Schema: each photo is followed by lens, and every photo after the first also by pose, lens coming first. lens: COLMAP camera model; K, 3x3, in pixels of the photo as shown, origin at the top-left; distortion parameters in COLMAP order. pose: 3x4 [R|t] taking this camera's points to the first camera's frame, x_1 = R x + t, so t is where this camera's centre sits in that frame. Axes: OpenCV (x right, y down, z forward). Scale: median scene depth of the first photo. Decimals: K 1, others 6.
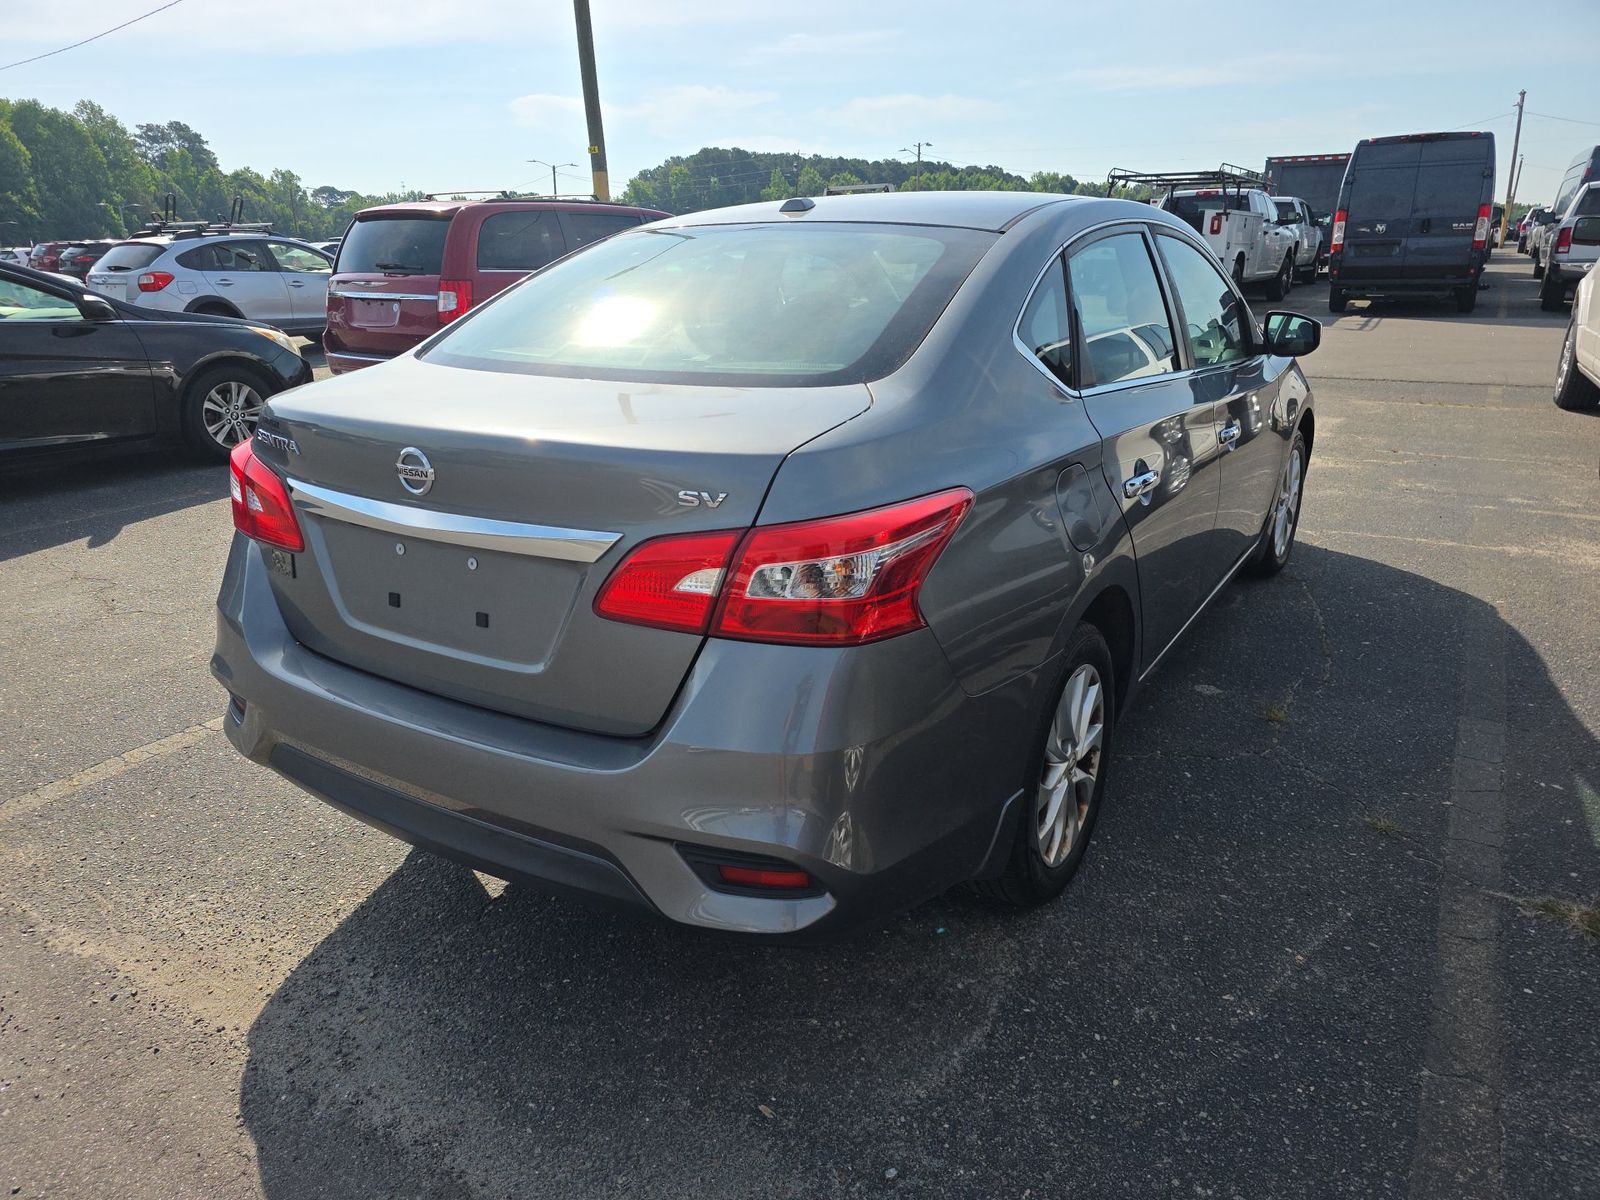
lens RADIAL K [[1064.8, 0, 782.1], [0, 1064.8, 588.0], [0, 0, 1]] dist [0.033864, -0.030488]
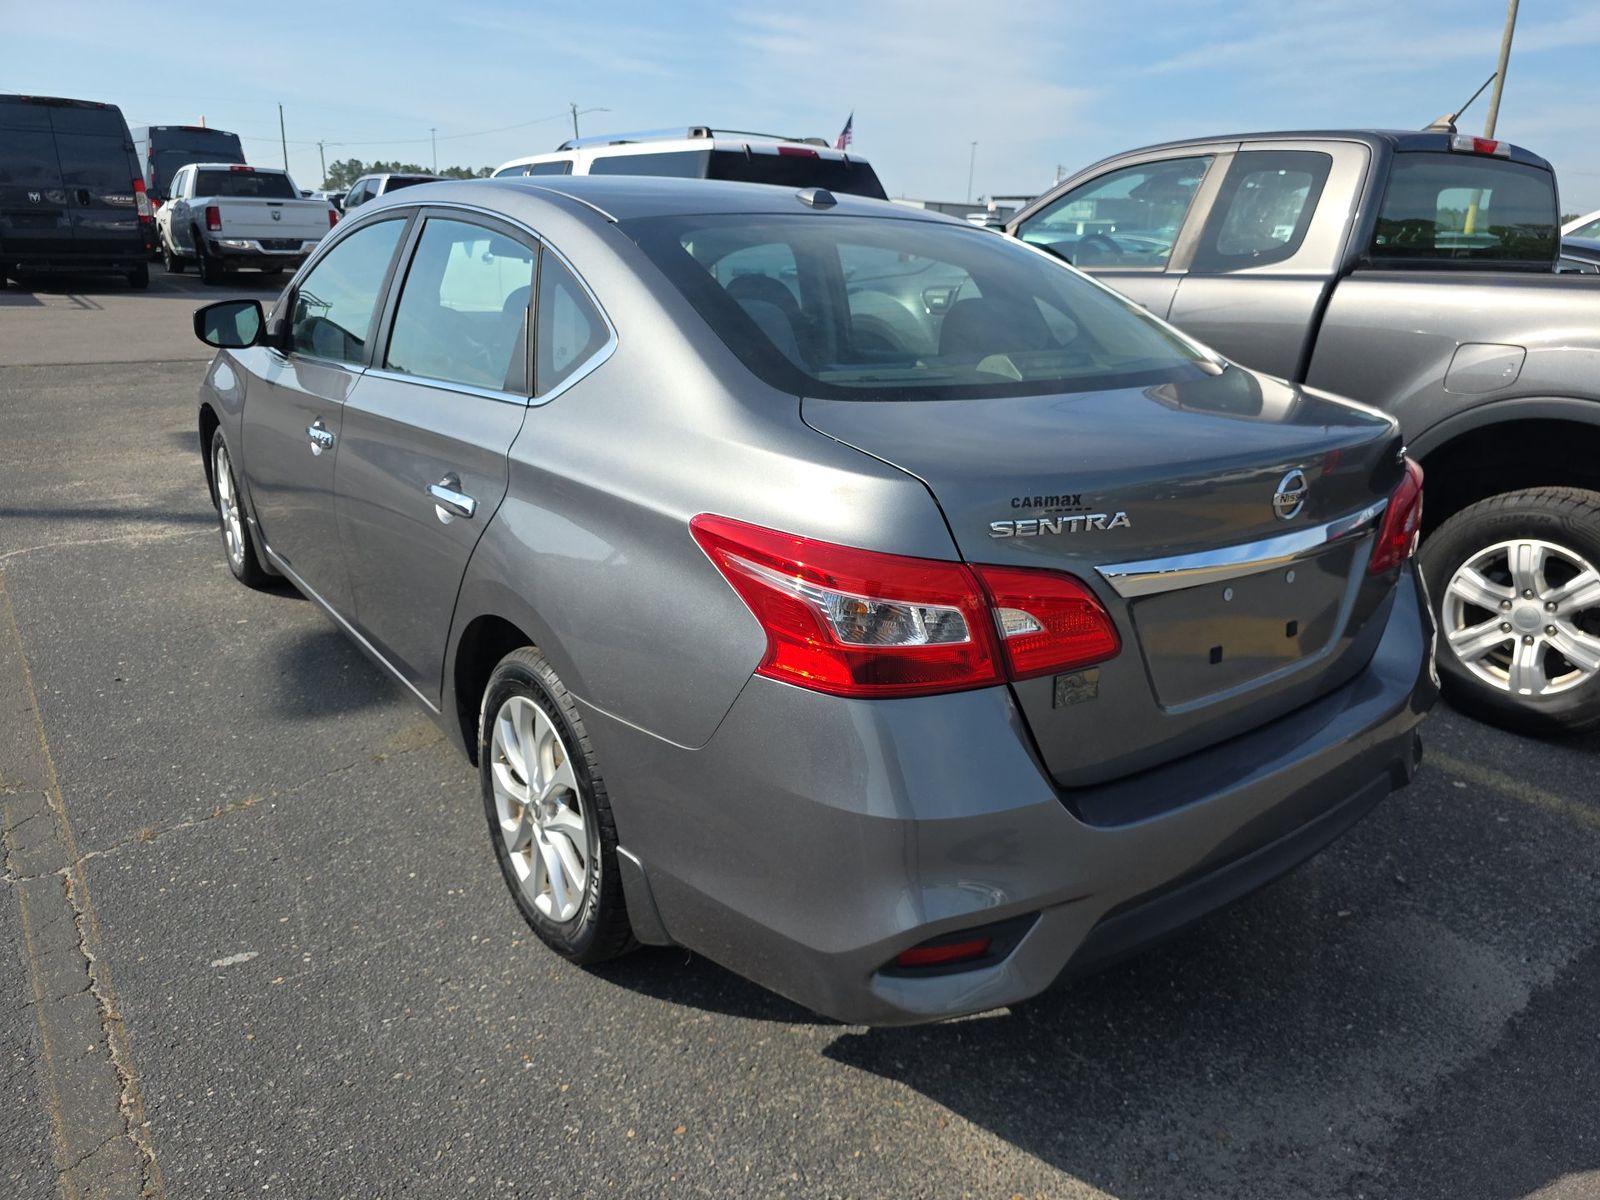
lens RADIAL K [[1089.2, 0, 800.0], [0, 1089.2, 600.0], [0, 0, 1]] dist [0.034574, -0.032394]
pose [[0.348767, -0.271251, 0.897098, -1.328164], [0.246016, 0.950131, 0.191642, -0.299758], [-0.904344, 0.153862, 0.398107, 0.983958]]
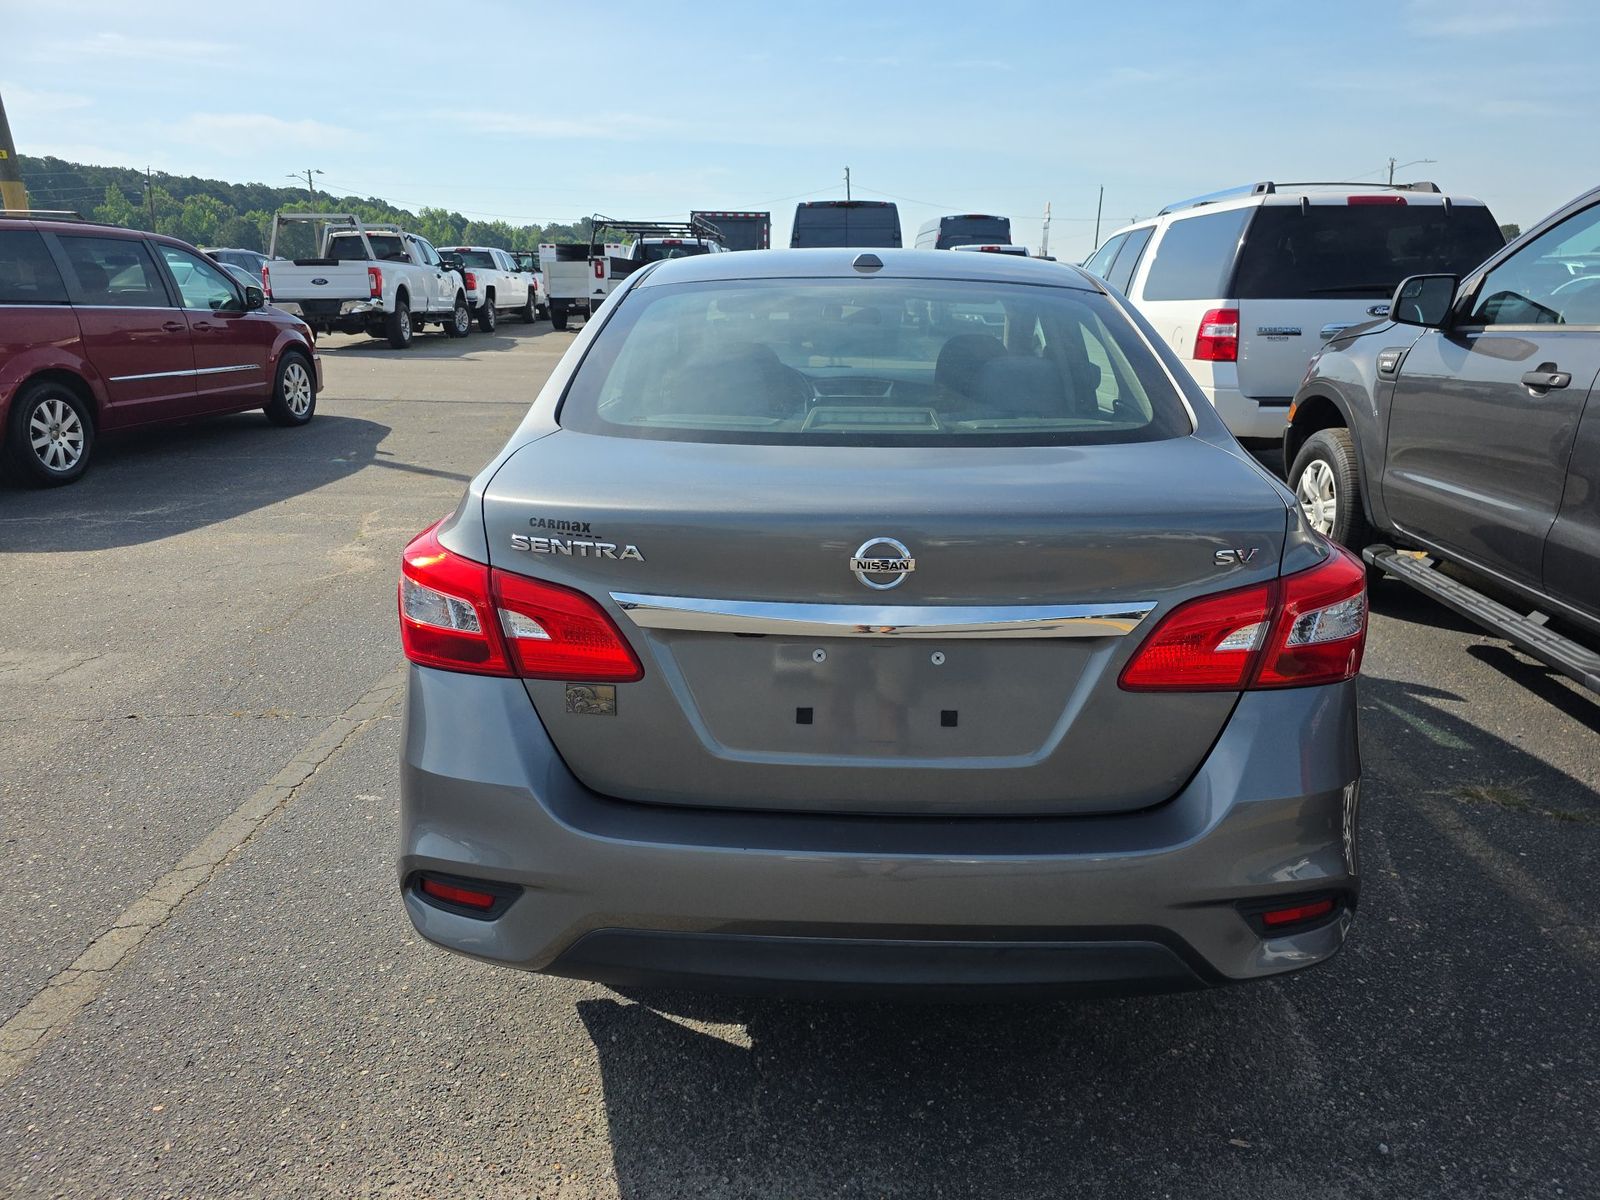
lens RADIAL K [[1064.8, 0, 782.1], [0, 1064.8, 588.0], [0, 0, 1]] dist [0.033864, -0.030488]
pose [[0.860459, -0.118385, 0.495577, -0.820230], [0.134021, 0.990970, 0.004028, -0.100177], [-0.491579, 0.062952, 0.868555, 0.280306]]
